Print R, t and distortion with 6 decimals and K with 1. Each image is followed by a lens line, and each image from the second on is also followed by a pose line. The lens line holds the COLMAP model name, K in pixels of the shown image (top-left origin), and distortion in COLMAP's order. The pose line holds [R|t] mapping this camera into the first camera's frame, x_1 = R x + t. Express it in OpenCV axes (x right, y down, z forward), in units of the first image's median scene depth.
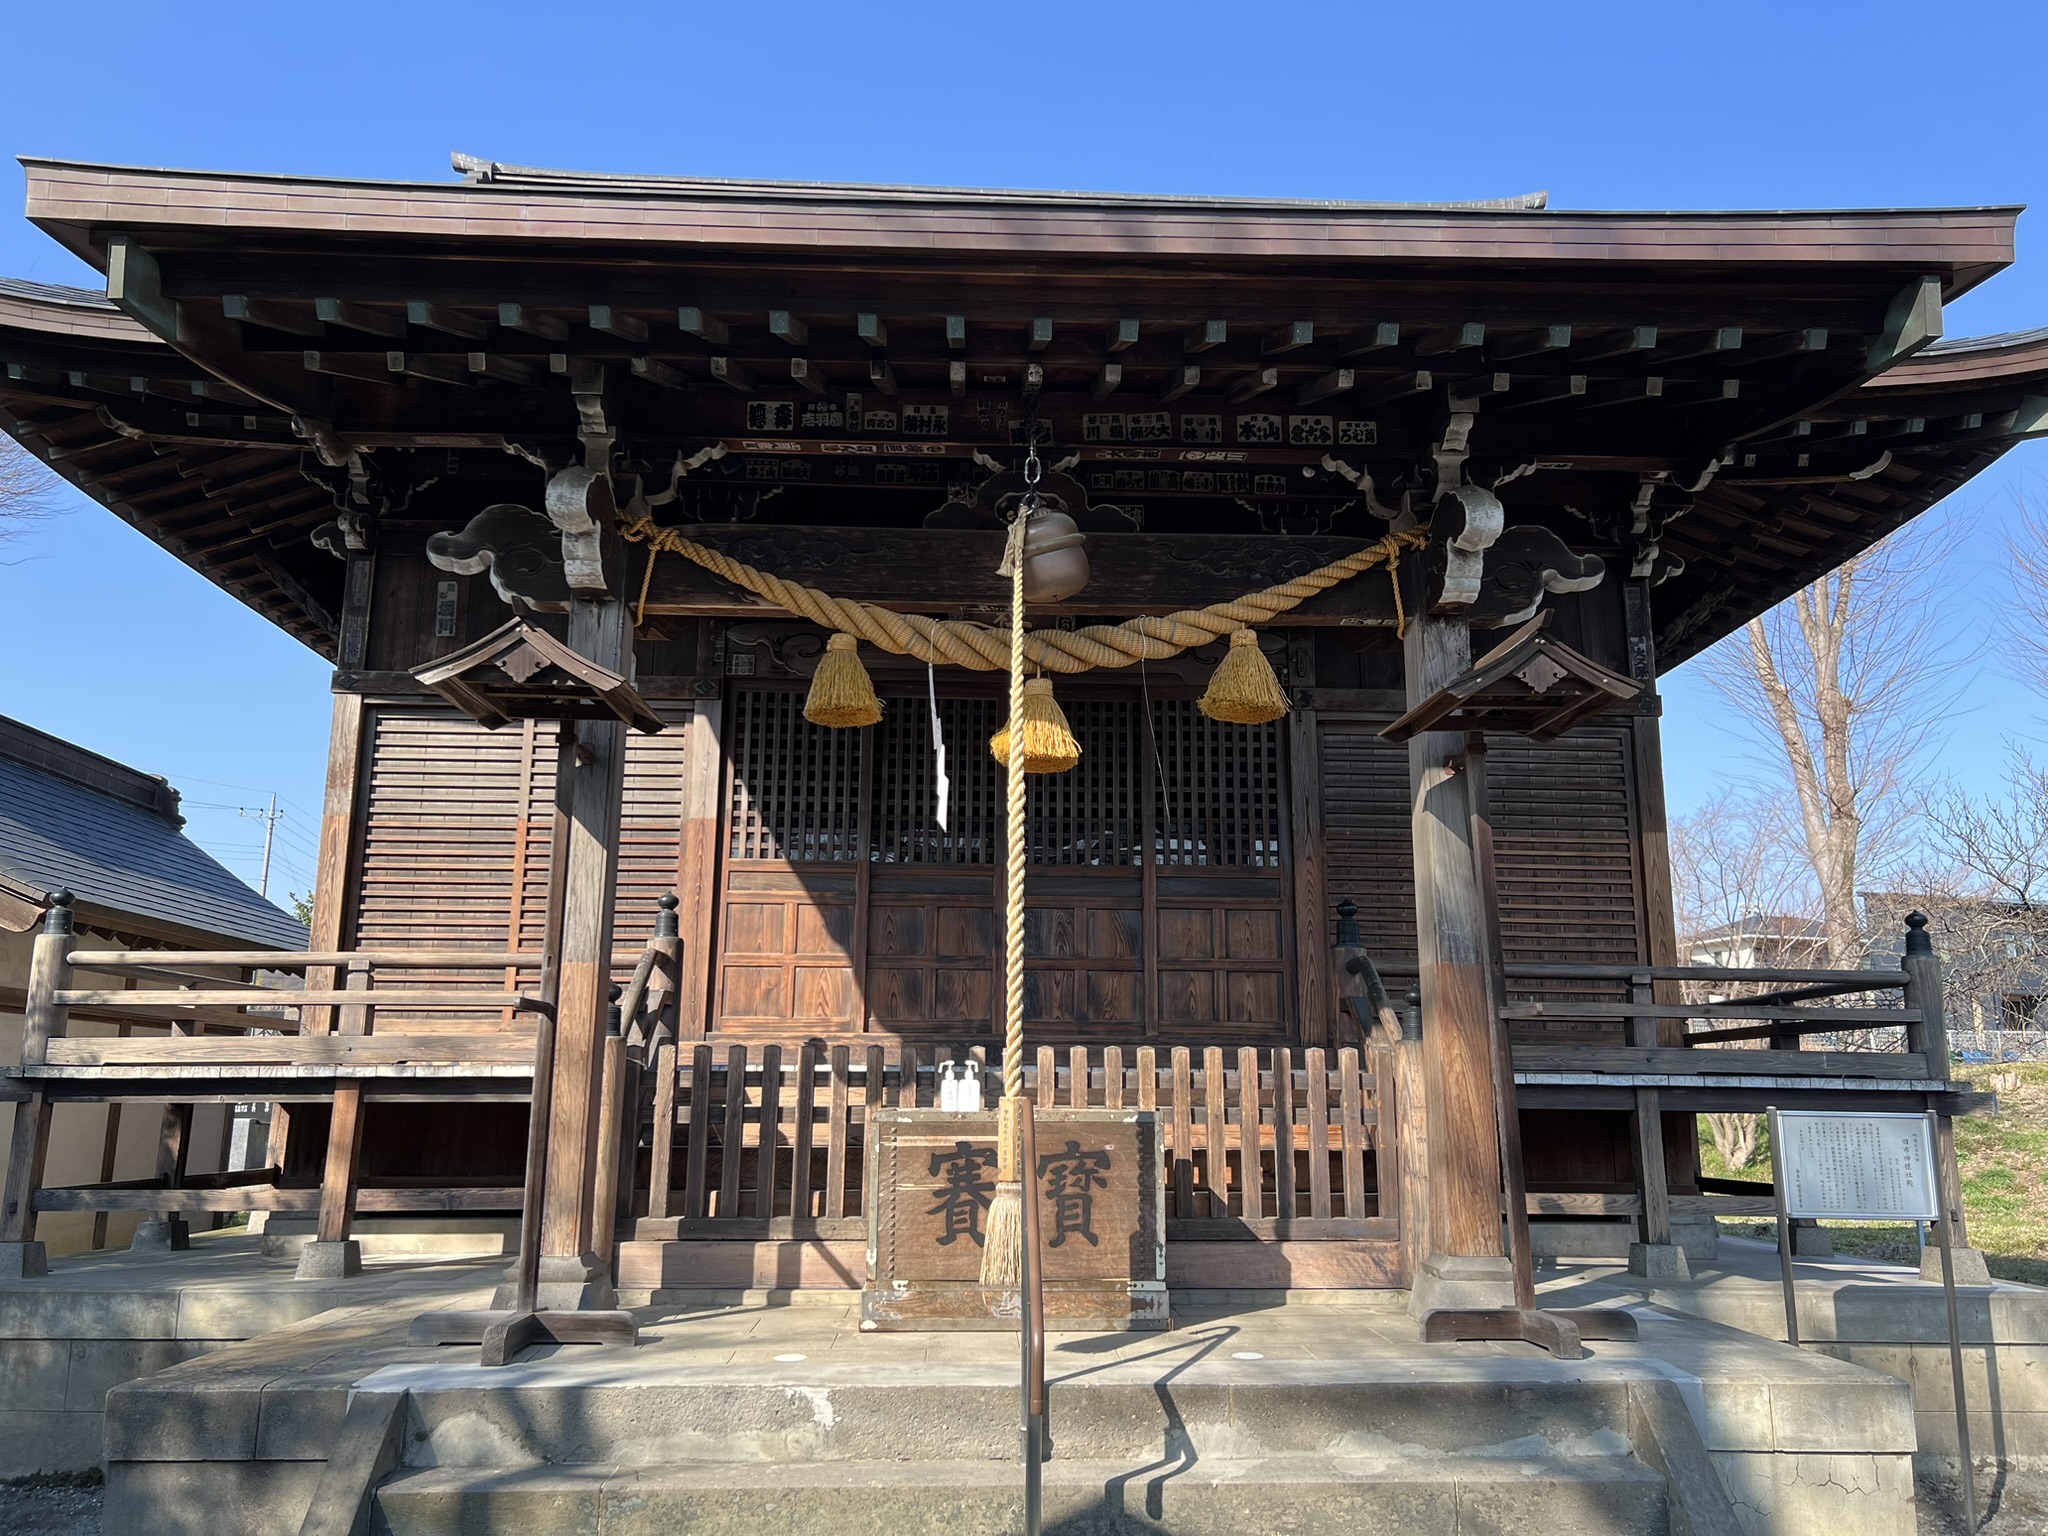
lens RADIAL K [[1549.9, 0, 1026.0], [0, 1549.9, 765.1], [0, 0, 1]] dist [0.001432, -0.000316]
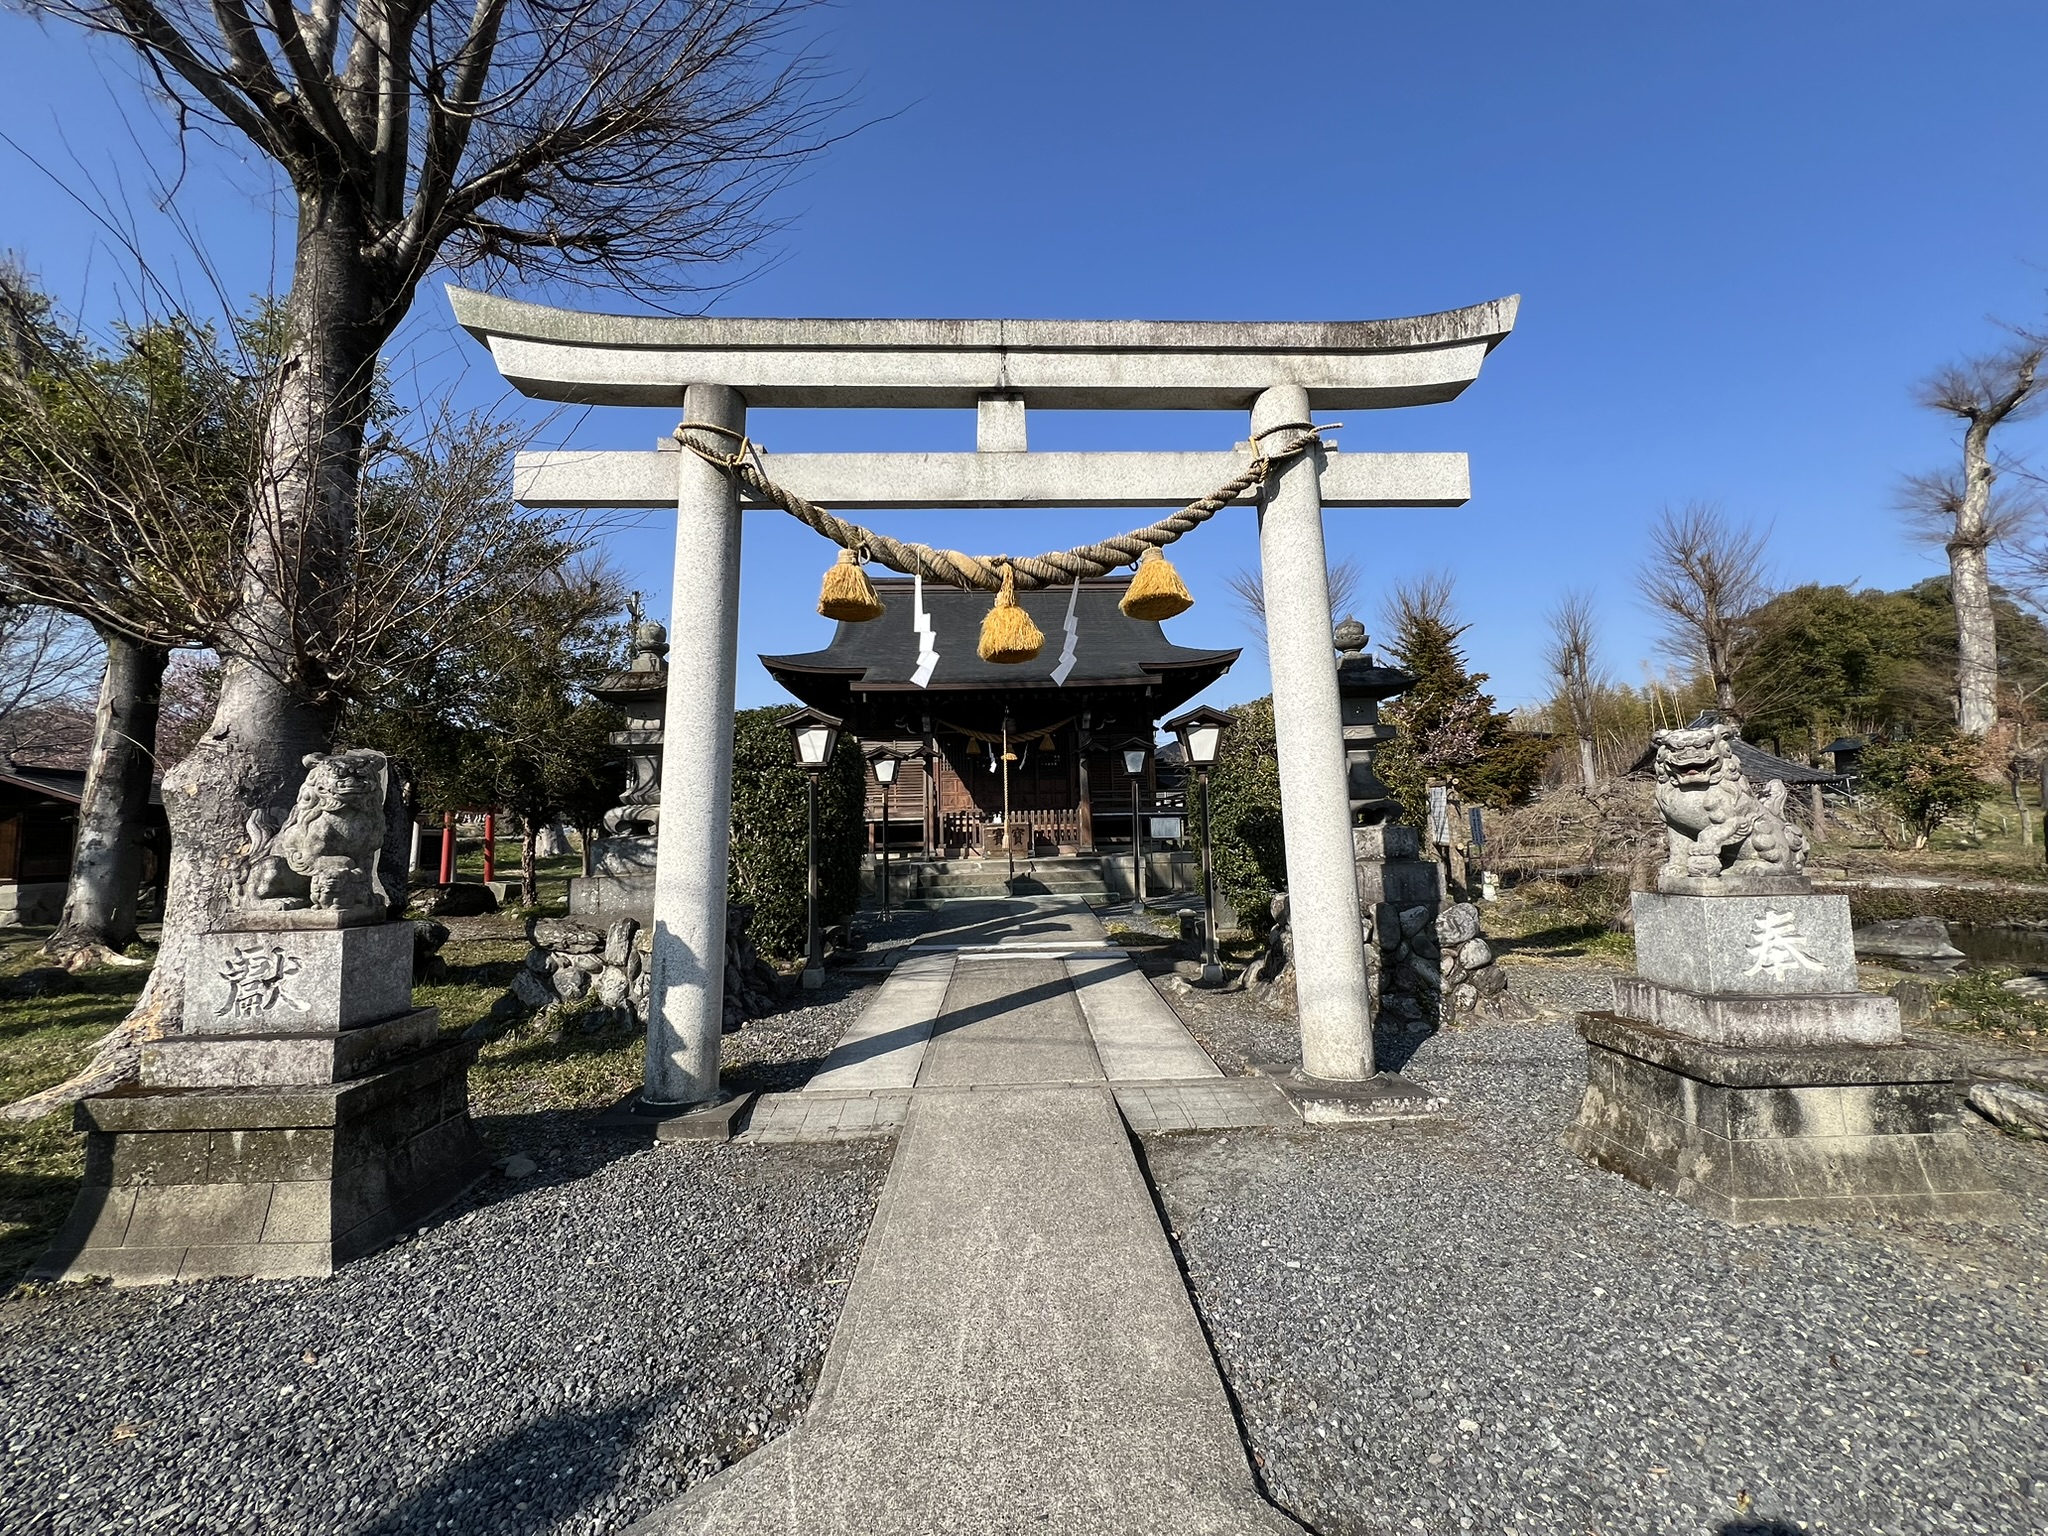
lens RADIAL K [[823.2, 0, 1018.2], [0, 823.2, 769.8], [0, 0, 1]] dist [-0.000022, 0.000000]
pose [[0.999539, -0.029514, 0.007058, 0.017079], [0.028284, 0.990339, 0.135754, -0.357299], [-0.010996, -0.135492, 0.990717, -1.858006]]
